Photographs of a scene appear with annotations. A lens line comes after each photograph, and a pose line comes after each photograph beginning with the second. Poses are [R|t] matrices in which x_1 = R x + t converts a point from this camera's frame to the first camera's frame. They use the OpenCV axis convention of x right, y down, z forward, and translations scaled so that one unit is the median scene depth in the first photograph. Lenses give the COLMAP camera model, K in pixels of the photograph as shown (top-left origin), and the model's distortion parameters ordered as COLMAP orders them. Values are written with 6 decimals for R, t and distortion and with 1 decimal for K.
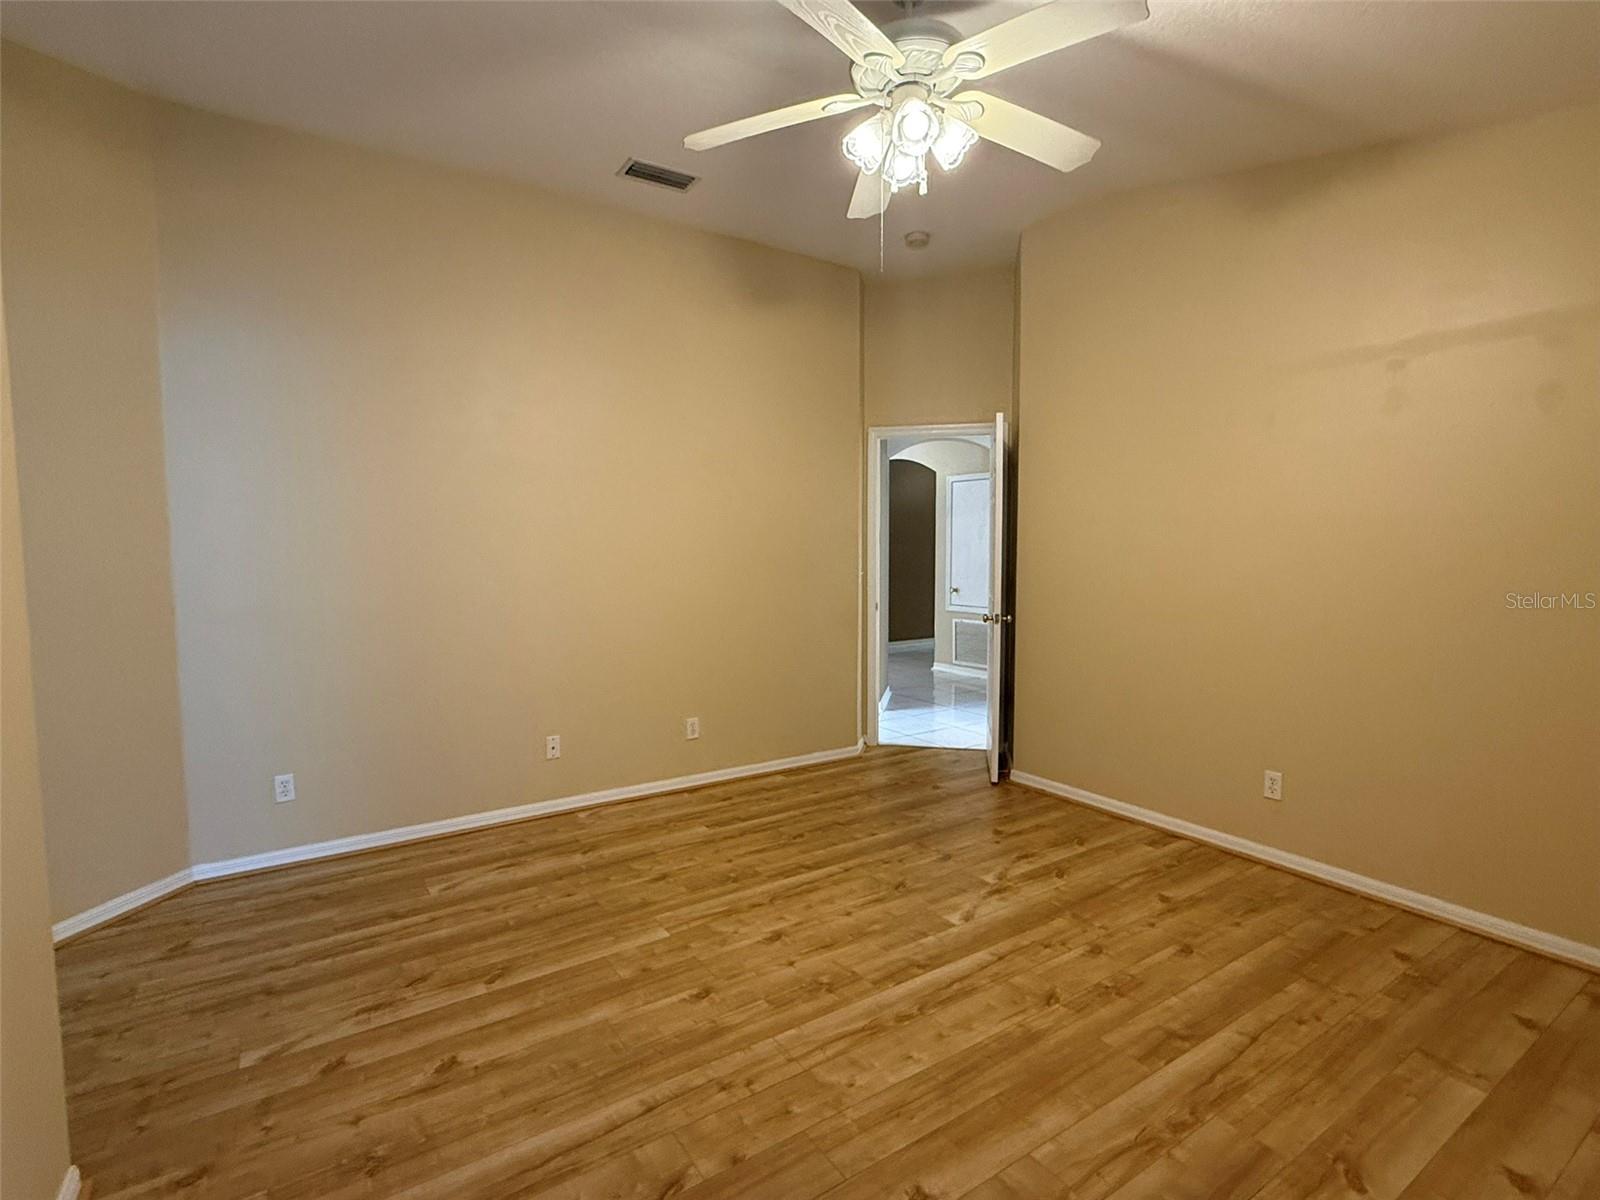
lens RADIAL K [[782.6, 0, 800.0], [0, 782.6, 600.0], [0, 0, 1]] dist [0.003452, -0.001019]
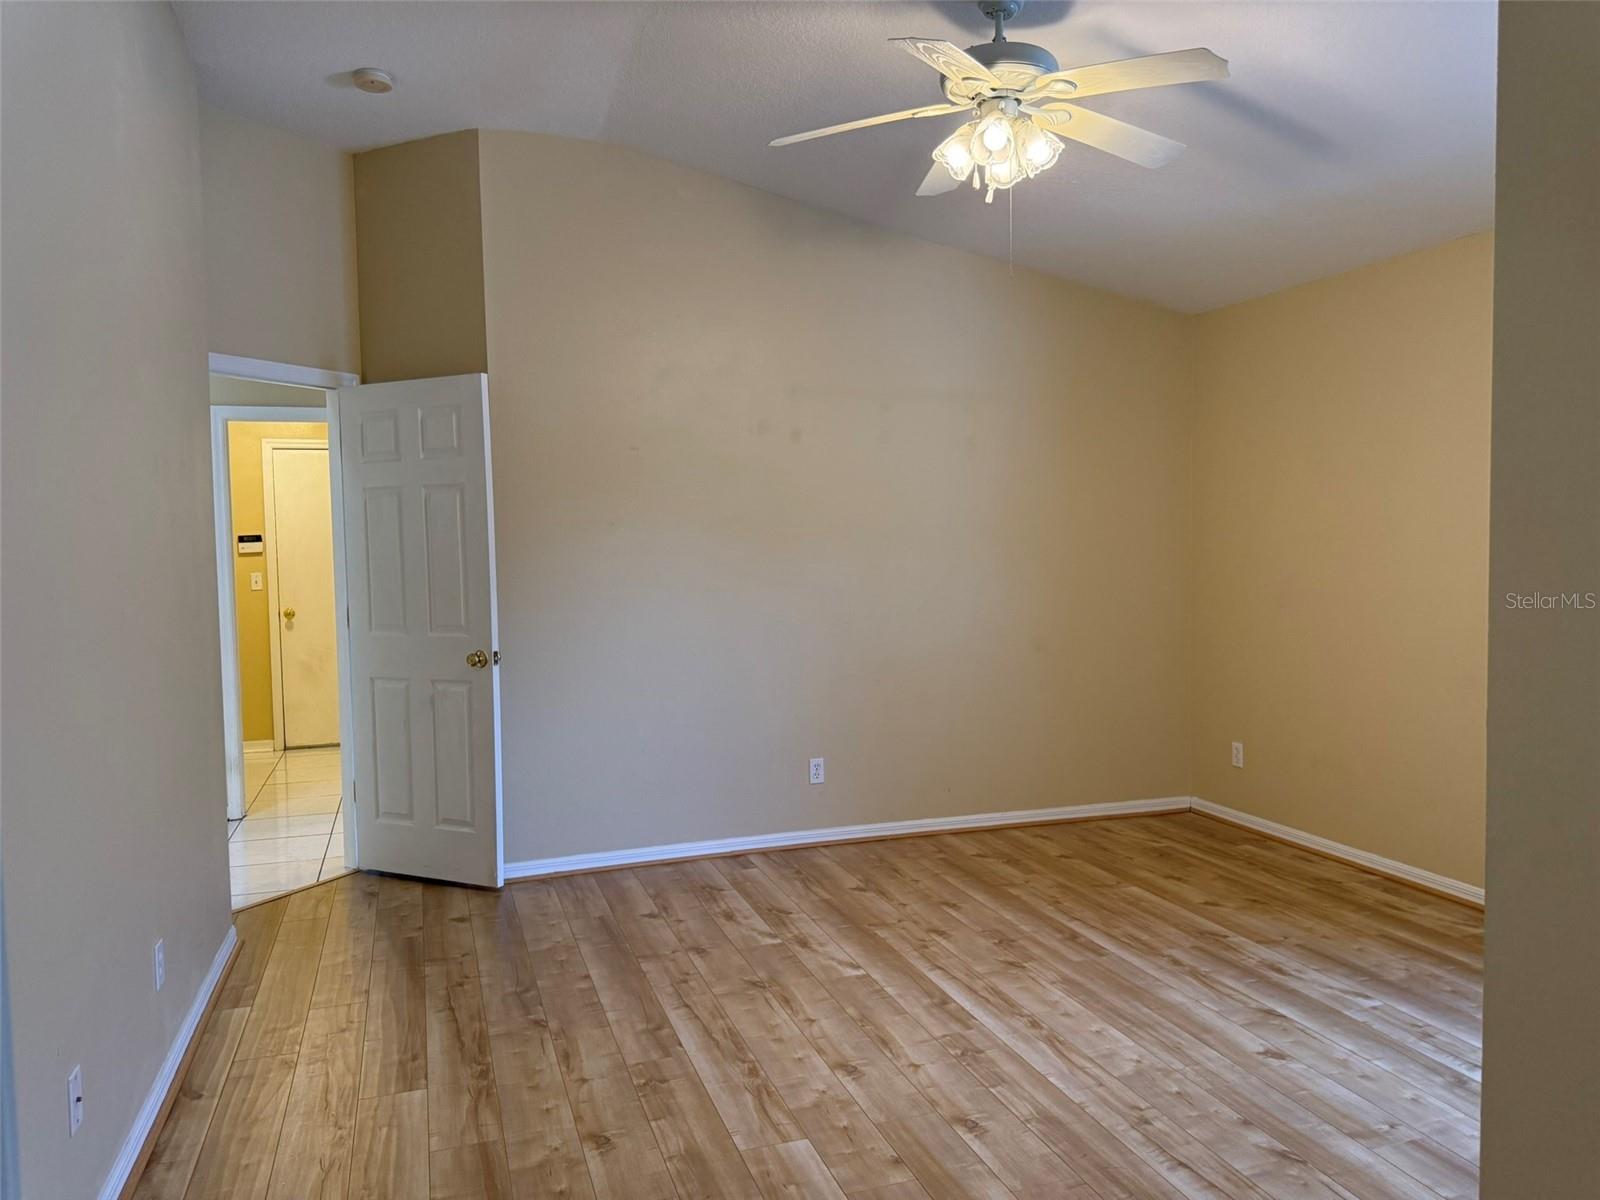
lens RADIAL K [[1131.1, 0, 805.4], [0, 1131.1, 600.4], [0, 0, 1]] dist [0.096495, -0.152719]
pose [[0.251865, -0.054084, 0.966250, -1.060535], [0.080847, 0.996123, 0.034683, -0.065248], [-0.964380, 0.069383, 0.255261, 0.696225]]
